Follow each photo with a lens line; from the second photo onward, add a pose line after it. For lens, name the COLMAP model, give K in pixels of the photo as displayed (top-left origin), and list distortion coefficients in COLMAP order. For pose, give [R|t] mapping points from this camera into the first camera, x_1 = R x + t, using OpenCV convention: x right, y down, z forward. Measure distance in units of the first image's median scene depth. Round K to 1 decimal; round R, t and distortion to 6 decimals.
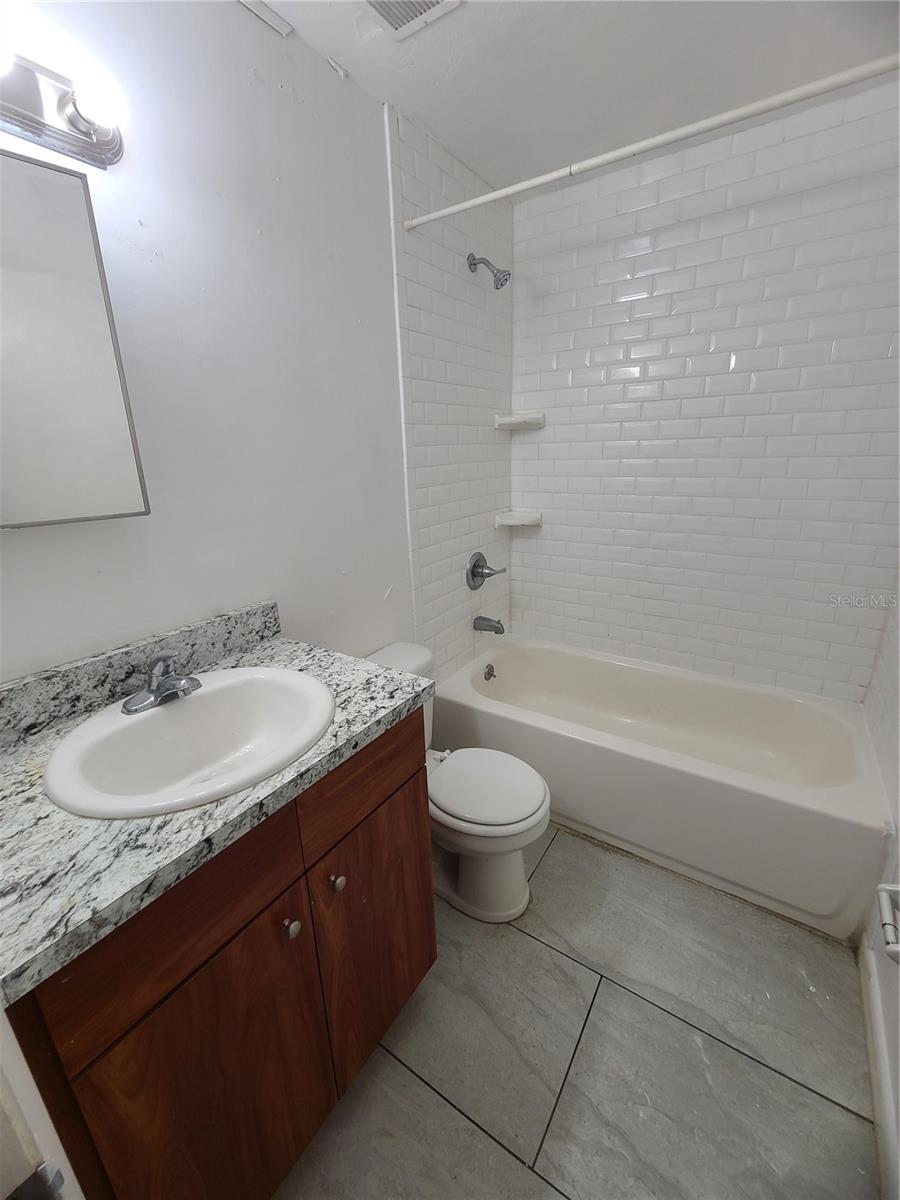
lens RADIAL K [[490.0, 0, 449.1], [0, 490.0, 599.9], [0, 0, 1]] dist [0.001129, -0.001398]
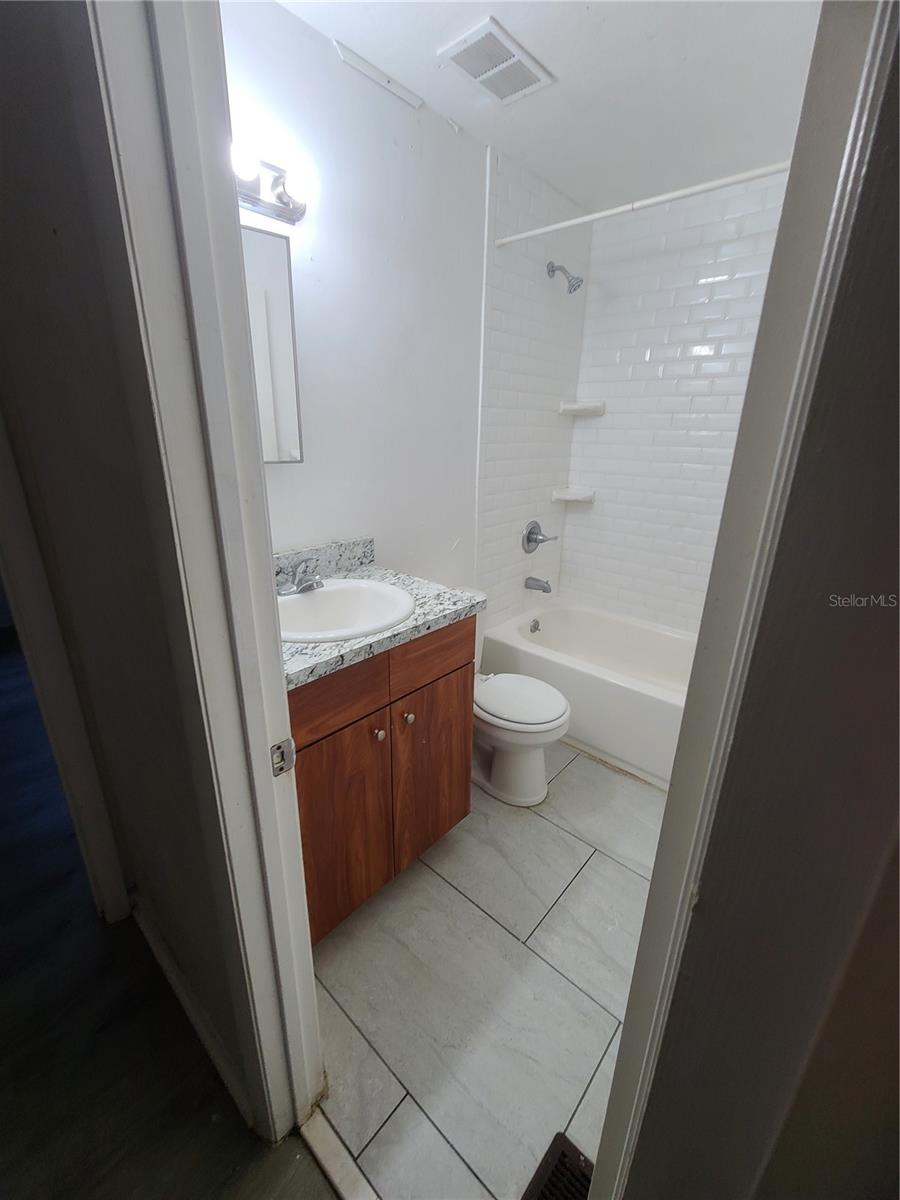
lens RADIAL K [[490.0, 0, 450.2], [0, 490.0, 597.5], [0, 0, 1]] dist [0.001129, -0.001398]
pose [[0.988901, 0.090314, -0.117971, 0.026785], [-0.086565, 0.995576, 0.036543, 0.100797], [0.120750, -0.025925, 0.992344, -0.310622]]
